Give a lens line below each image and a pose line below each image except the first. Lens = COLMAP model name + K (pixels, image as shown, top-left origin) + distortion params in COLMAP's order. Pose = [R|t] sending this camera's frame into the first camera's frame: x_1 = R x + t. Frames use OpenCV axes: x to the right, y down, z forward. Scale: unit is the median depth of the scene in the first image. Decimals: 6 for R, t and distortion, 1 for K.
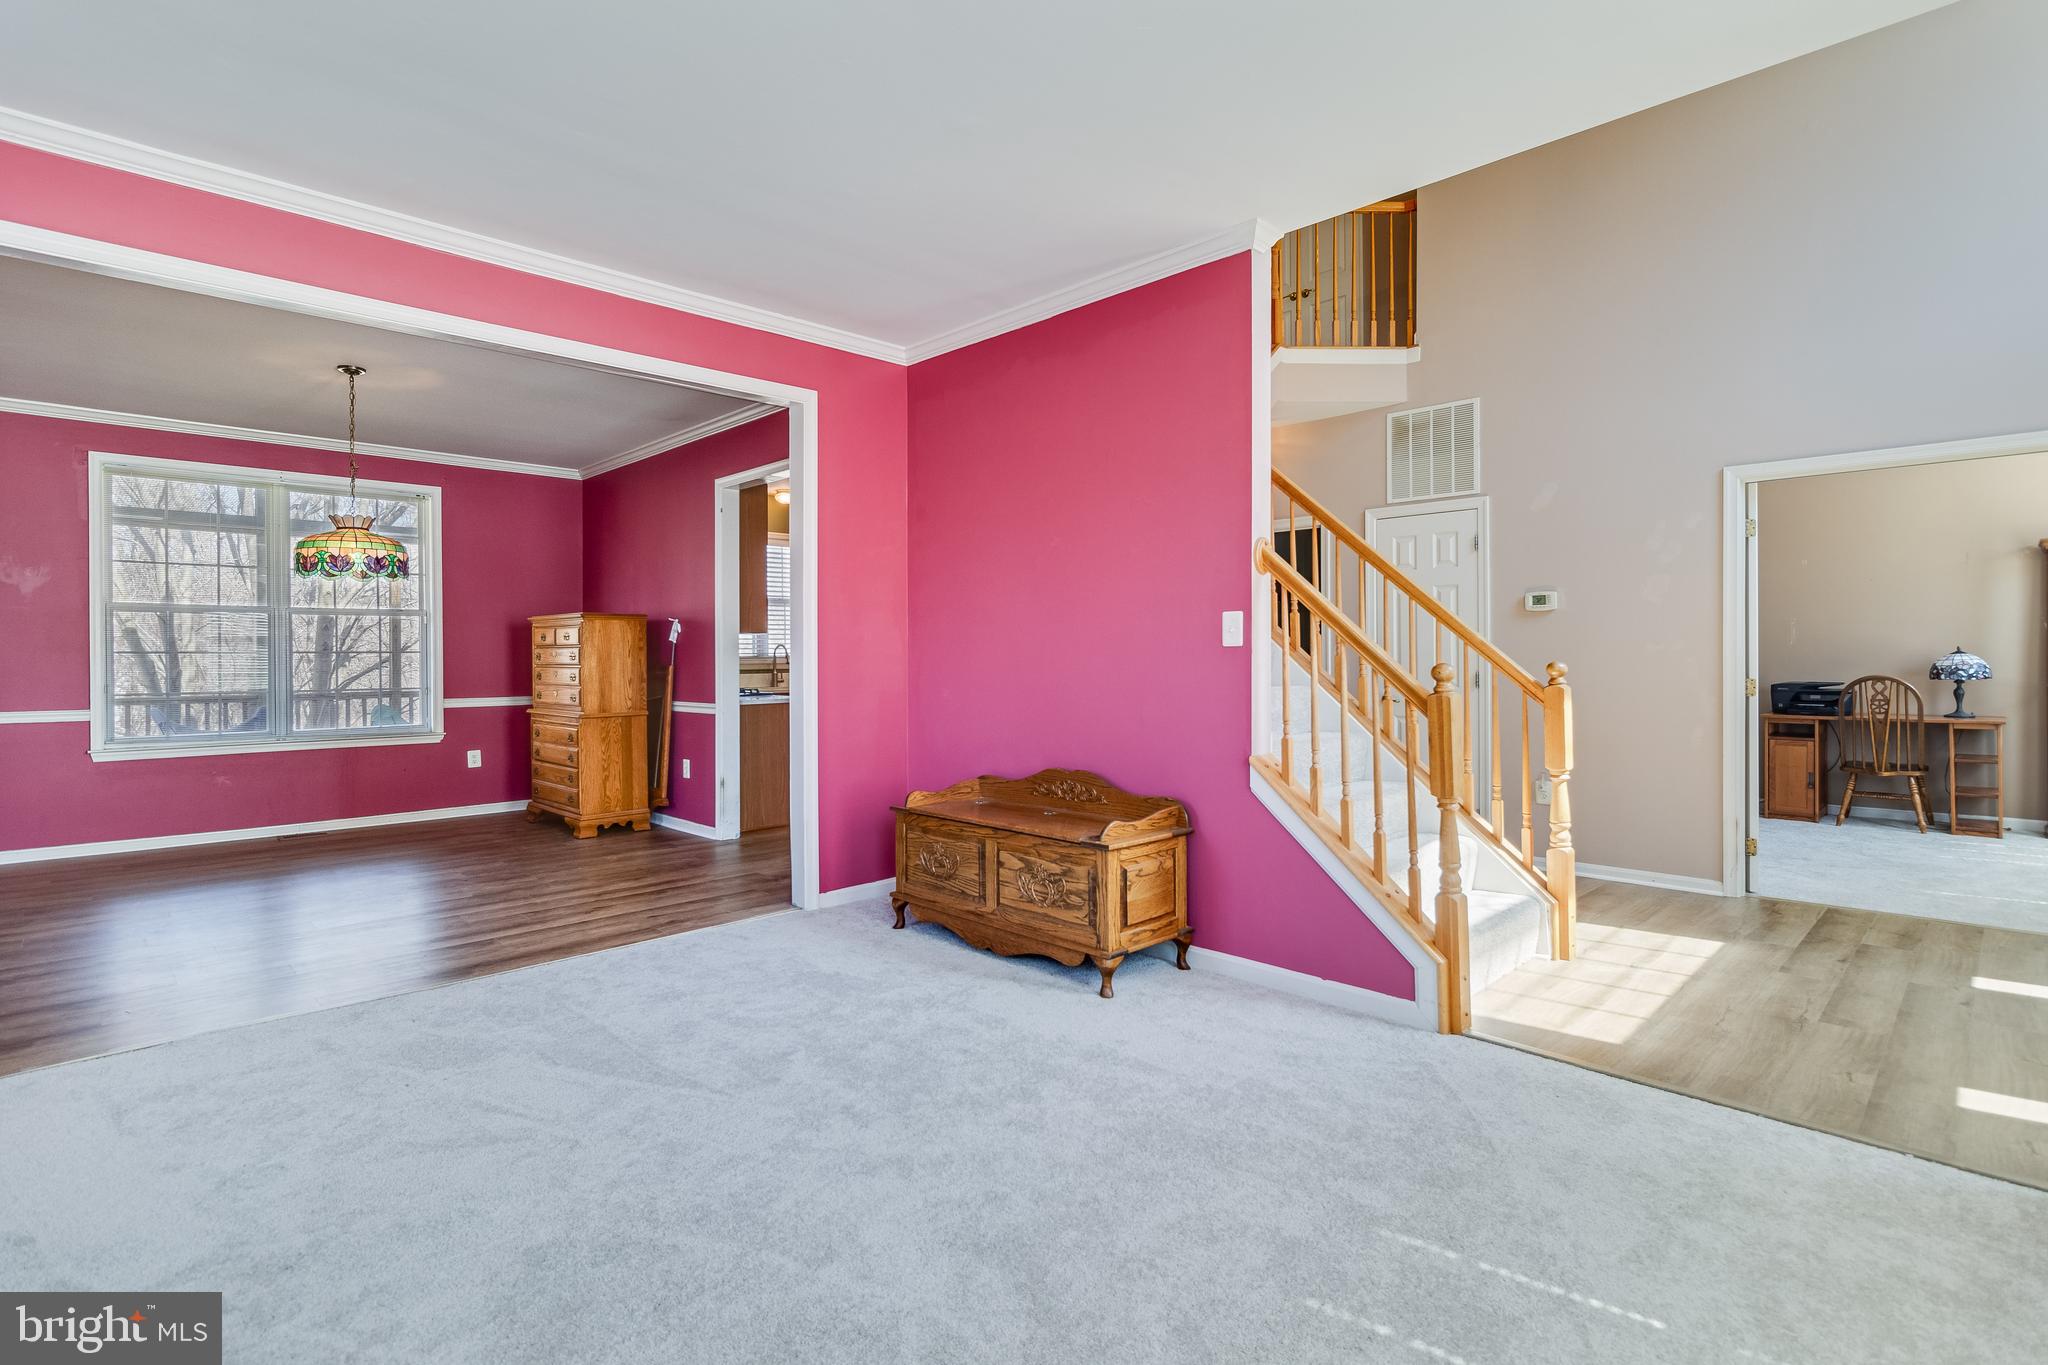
lens RADIAL K [[983.1, 0, 1023.0], [0, 983.1, 671.7], [0, 0, 1]] dist [-0.004569, -0.002004]
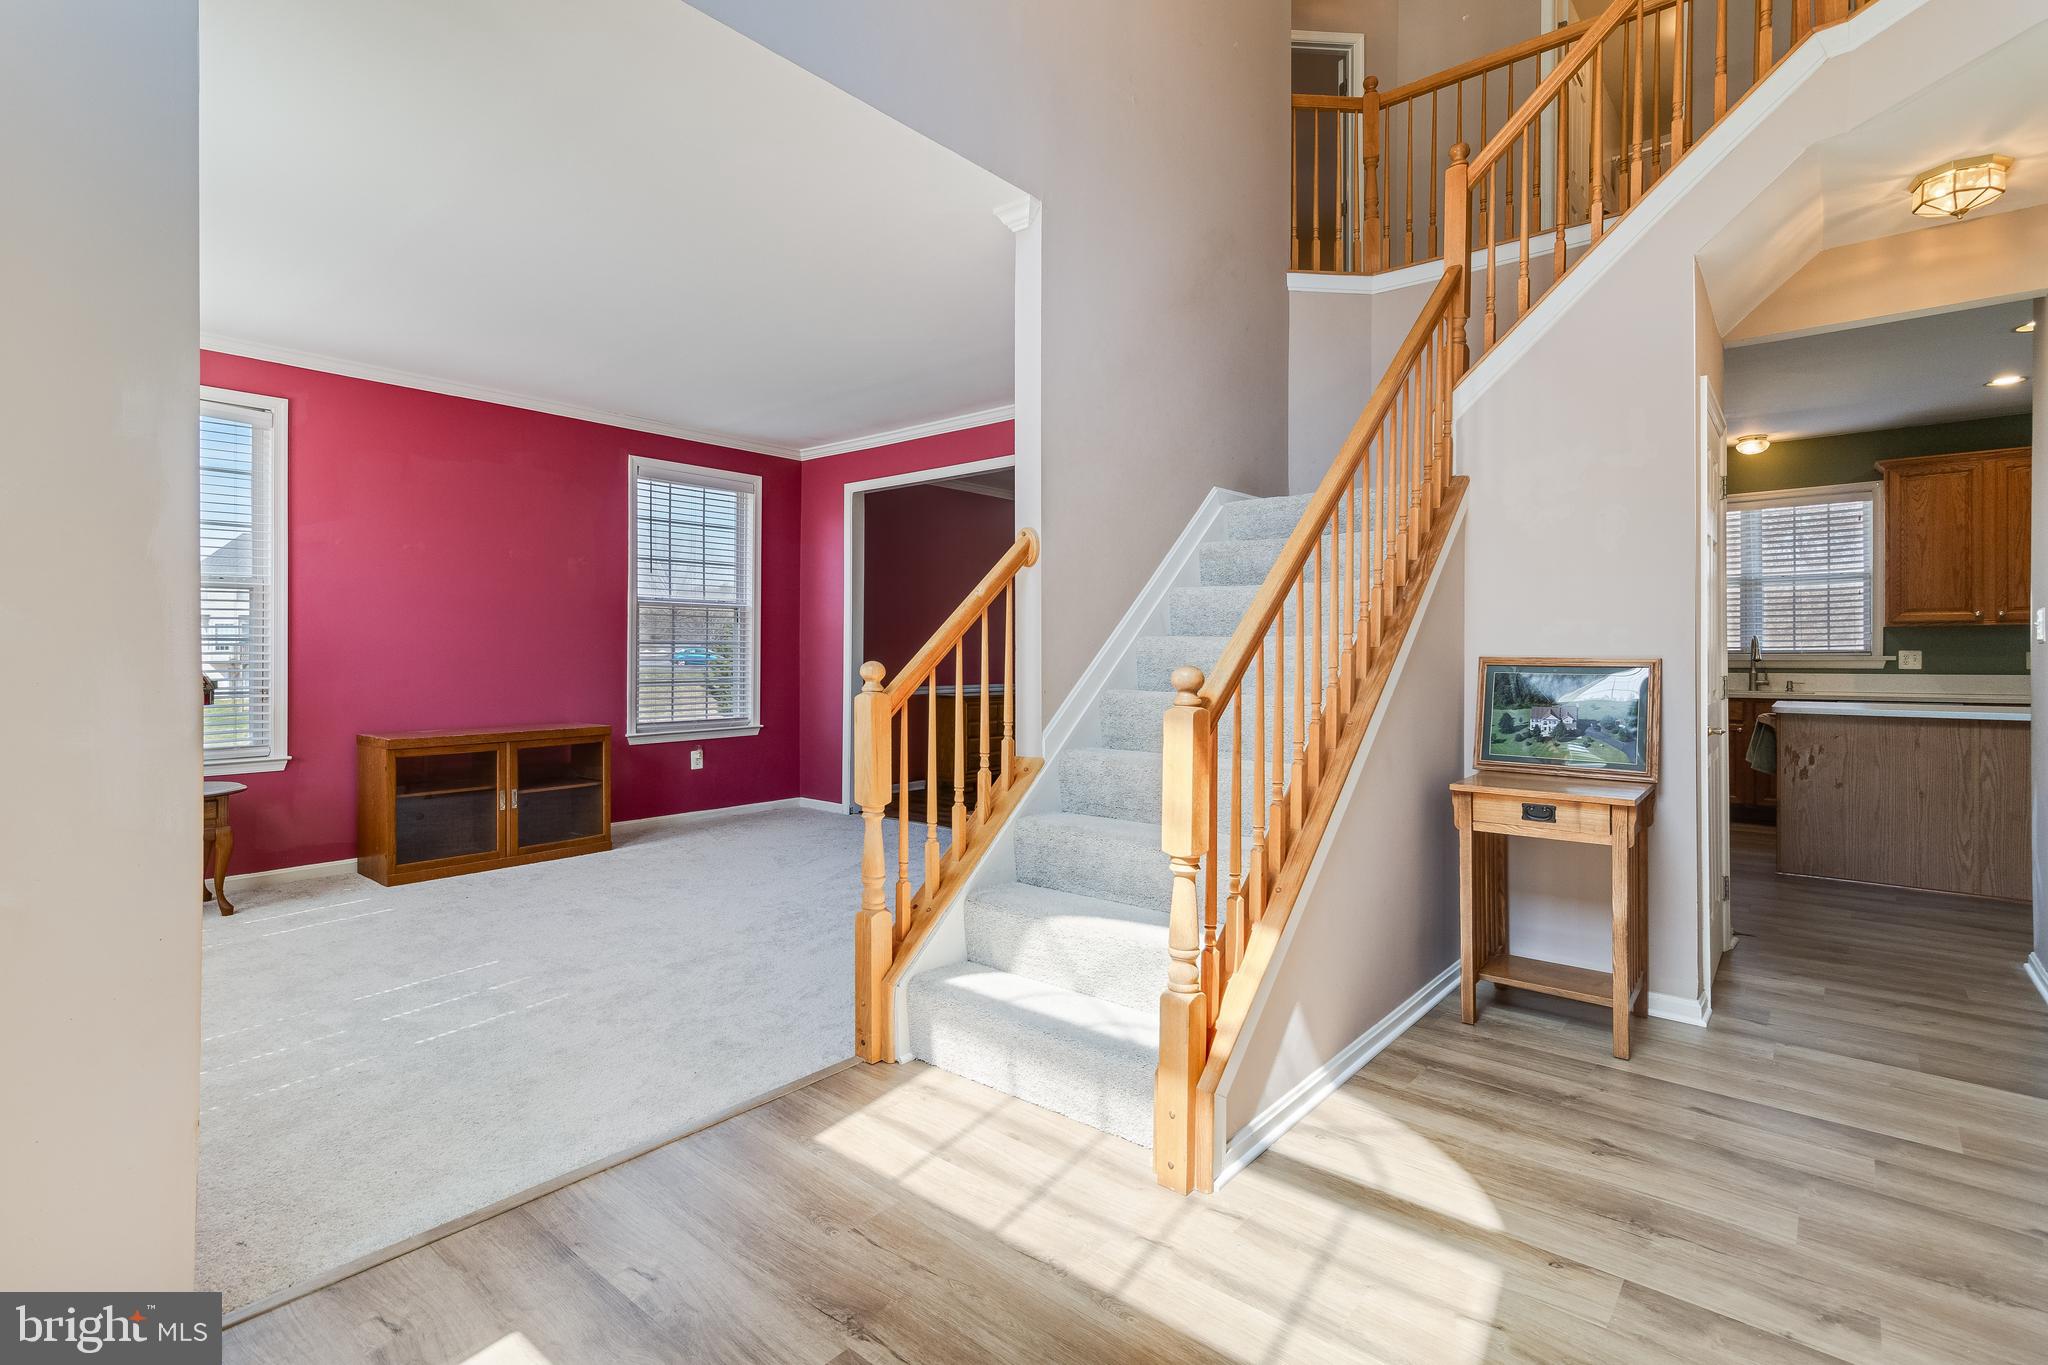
lens RADIAL K [[968.8, 0, 1034.7], [0, 968.8, 647.8], [0, 0, 1]] dist [-0.000640, 0.000390]
pose [[0.096972, -0.001719, -0.995286, 0.713806], [-0.017358, 0.999843, -0.003418, -0.009148], [0.995136, 0.017608, 0.096927, 0.555476]]
